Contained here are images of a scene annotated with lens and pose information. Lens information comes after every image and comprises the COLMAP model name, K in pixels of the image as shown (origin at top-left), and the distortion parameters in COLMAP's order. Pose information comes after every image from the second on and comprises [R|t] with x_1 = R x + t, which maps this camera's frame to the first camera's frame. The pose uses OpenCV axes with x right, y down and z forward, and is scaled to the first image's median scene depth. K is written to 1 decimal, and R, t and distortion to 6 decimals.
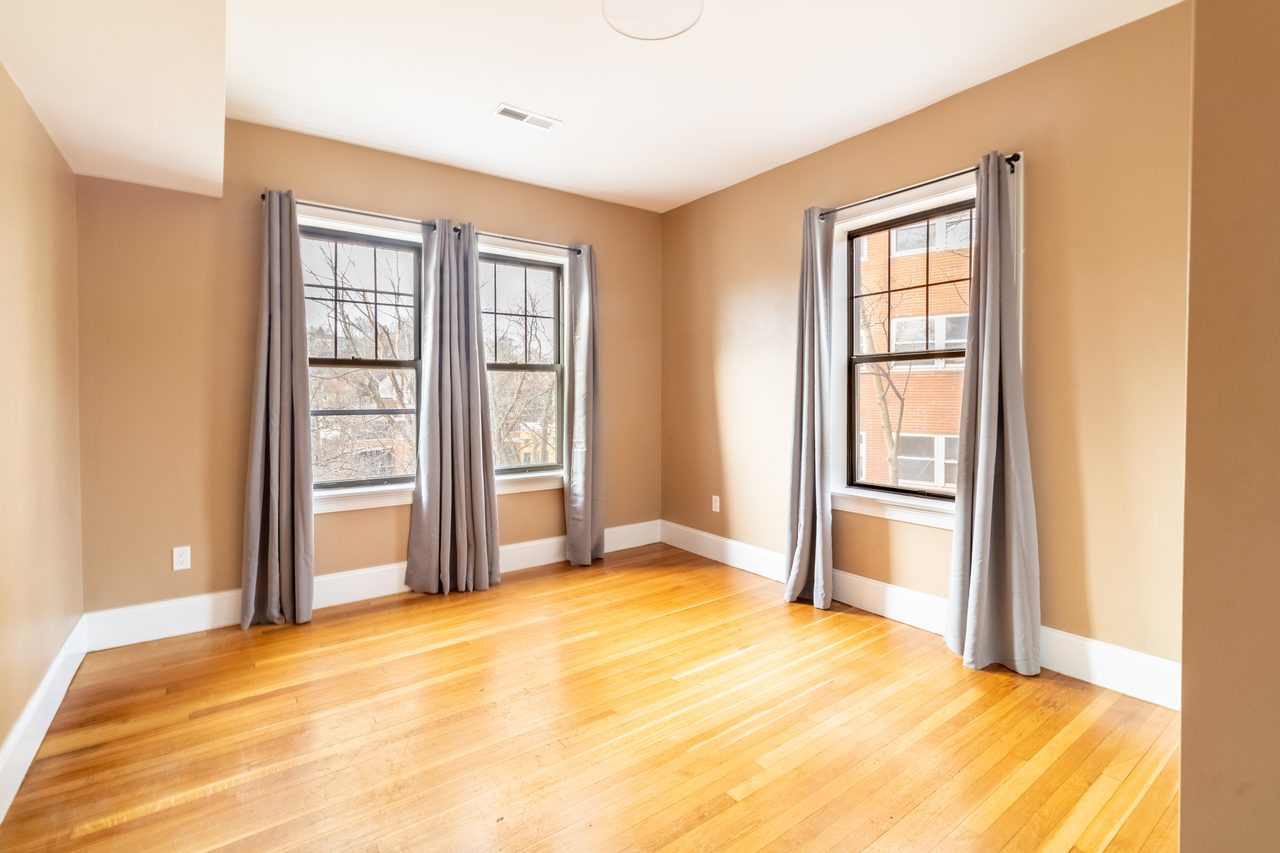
lens RADIAL K [[694.8, 0, 631.9], [0, 694.8, 401.6], [0, 0, 1]] dist [-0.000243, -0.000083]
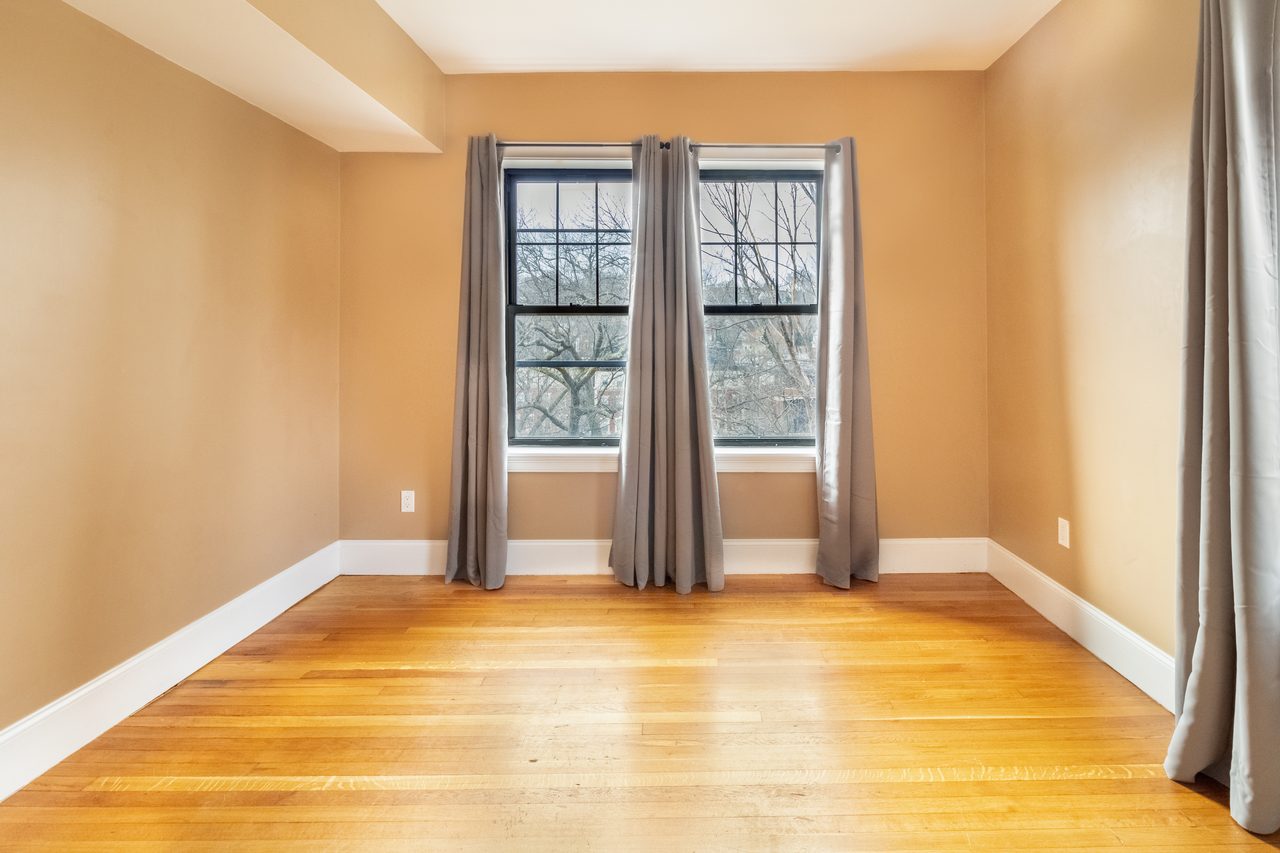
lens RADIAL K [[653.7, 0, 640.6], [0, 653.7, 332.9], [0, 0, 1]] dist [0.002271, -0.001338]
pose [[0.779508, -0.011084, -0.626294, 0.211833], [-0.007188, 0.999619, -0.026638, -0.003452], [0.626351, 0.025266, 0.779132, 0.386933]]
